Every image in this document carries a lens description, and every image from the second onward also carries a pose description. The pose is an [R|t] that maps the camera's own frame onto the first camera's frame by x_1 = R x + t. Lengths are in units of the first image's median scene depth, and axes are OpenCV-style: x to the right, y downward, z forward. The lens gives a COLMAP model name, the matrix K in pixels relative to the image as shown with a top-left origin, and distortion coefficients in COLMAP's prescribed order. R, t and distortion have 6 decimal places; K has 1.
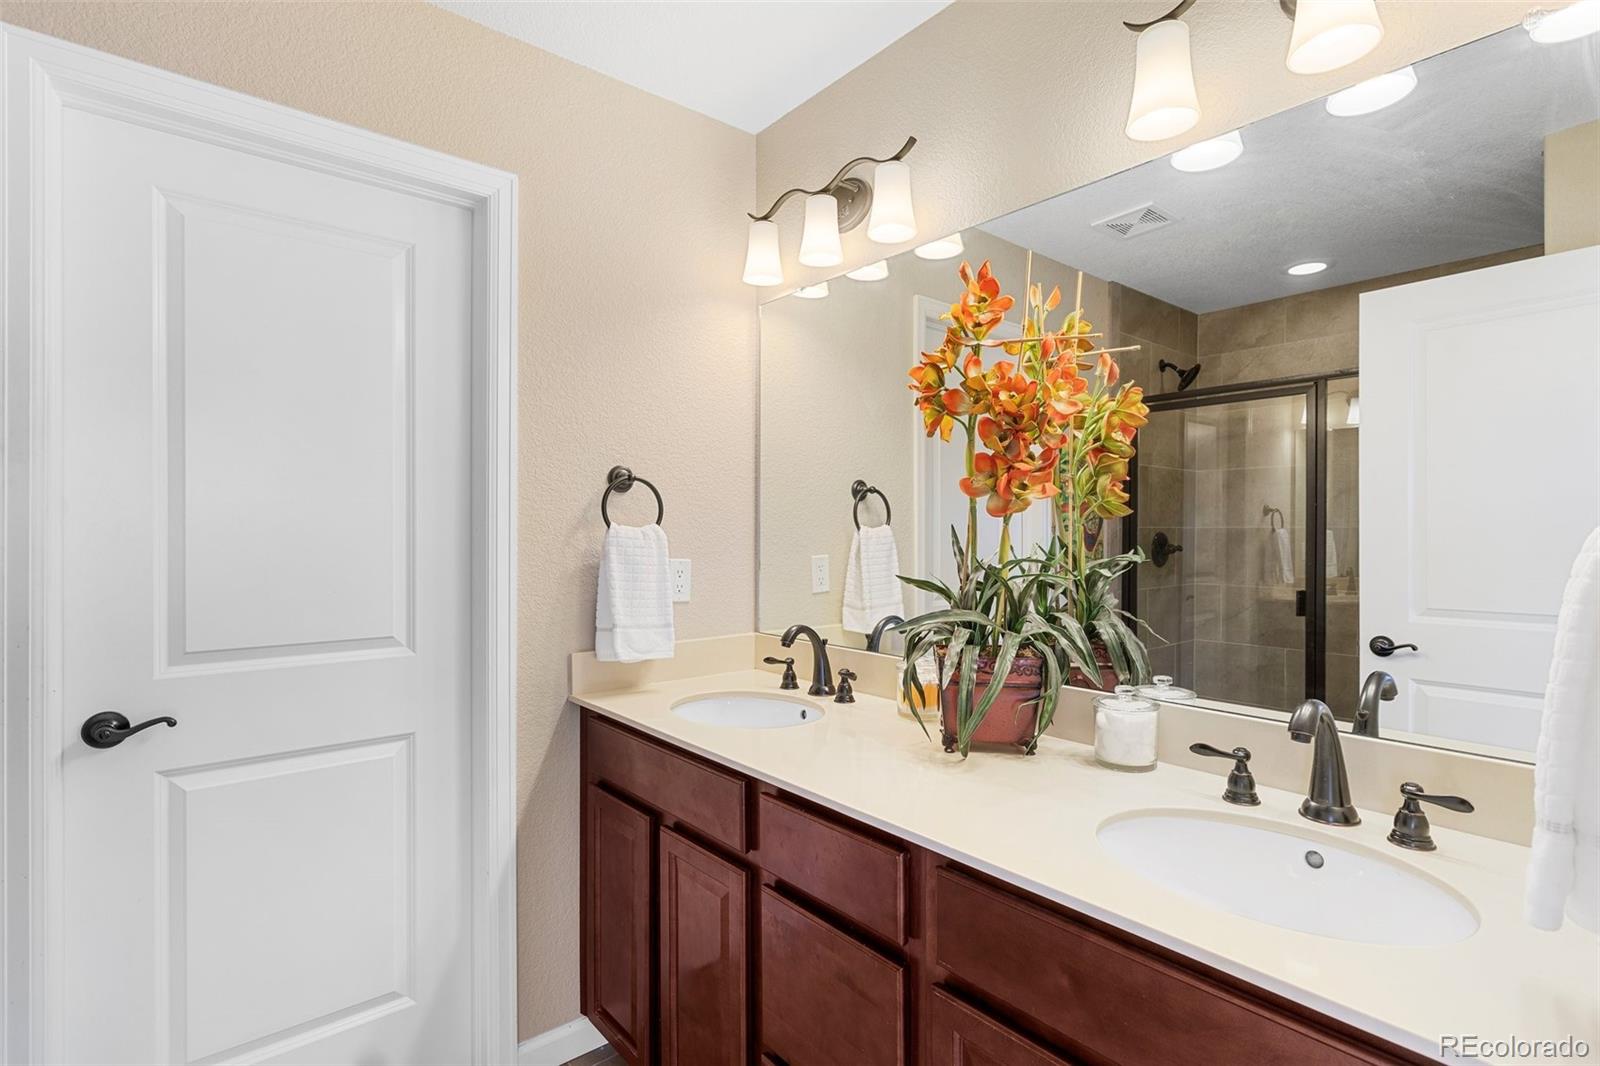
lens RADIAL K [[764.8, 0, 800.0], [0, 764.8, 533.0], [0, 0, 1]] dist [-0.001230, 0.000007]
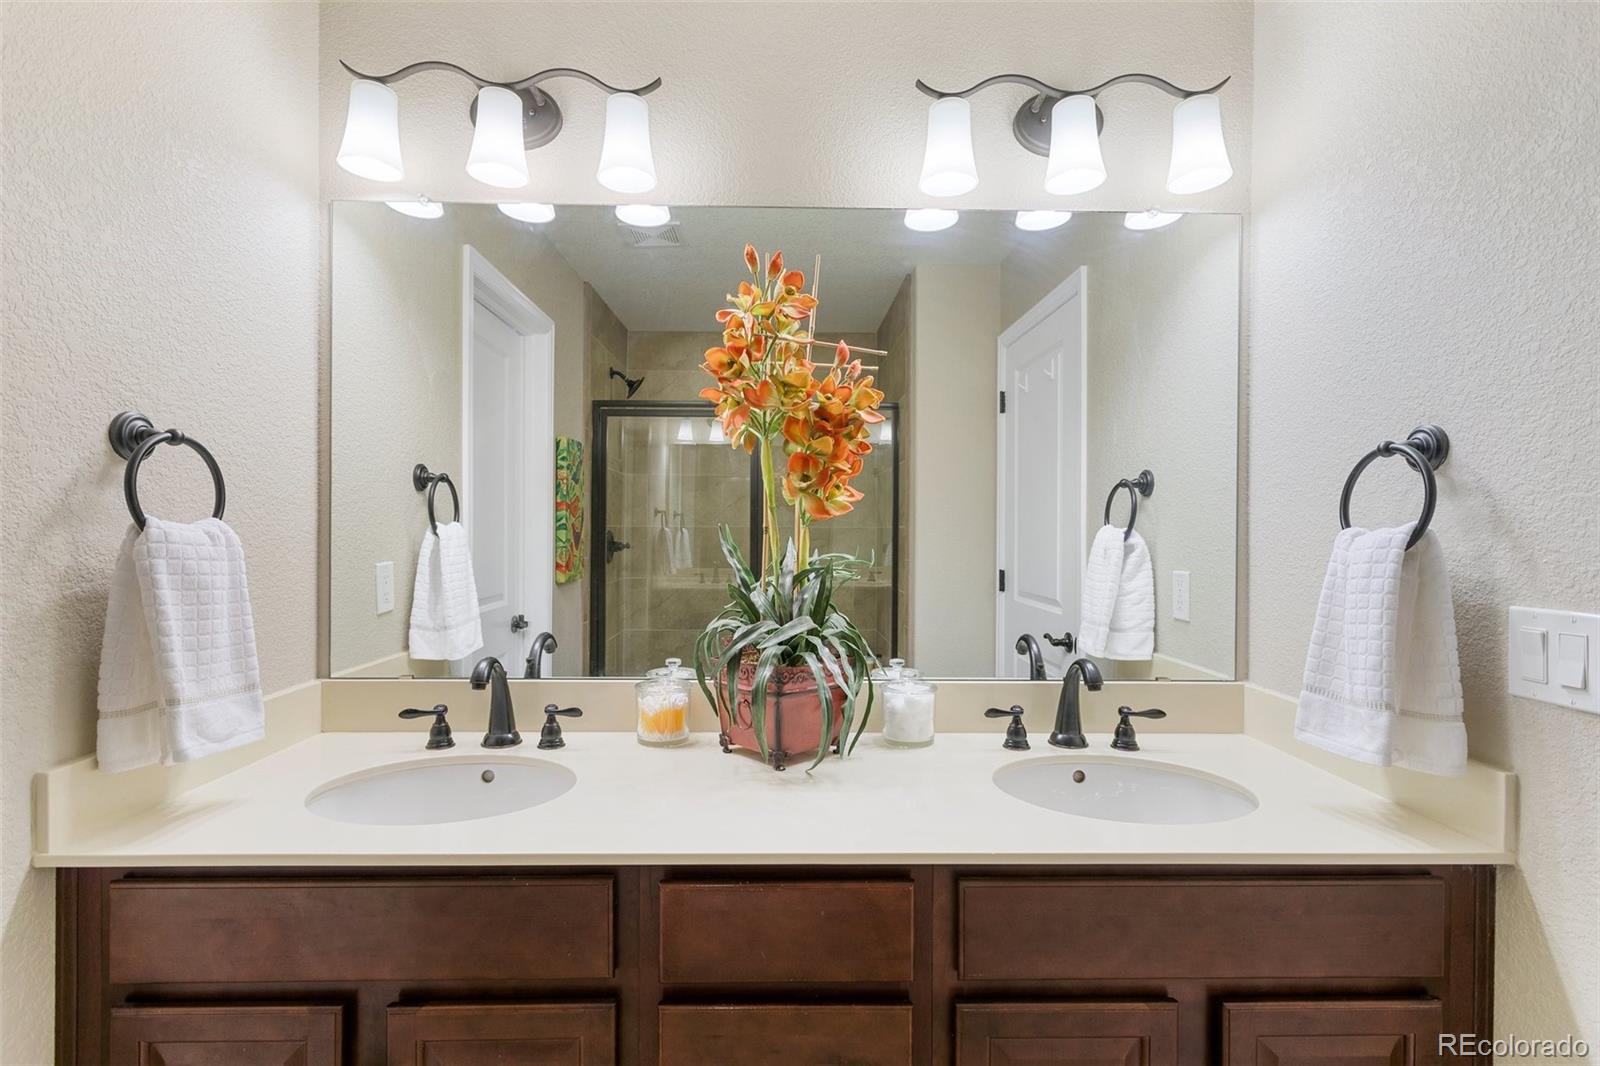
lens RADIAL K [[755.3, 0, 805.2], [0, 755.3, 526.9], [0, 0, 1]] dist [-0.001947, 0.000398]
pose [[0.632887, 0.004301, 0.774232, -0.363946], [-0.002114, 0.999990, -0.003827, -0.004436], [-0.774241, 0.000785, 0.632890, 0.287952]]
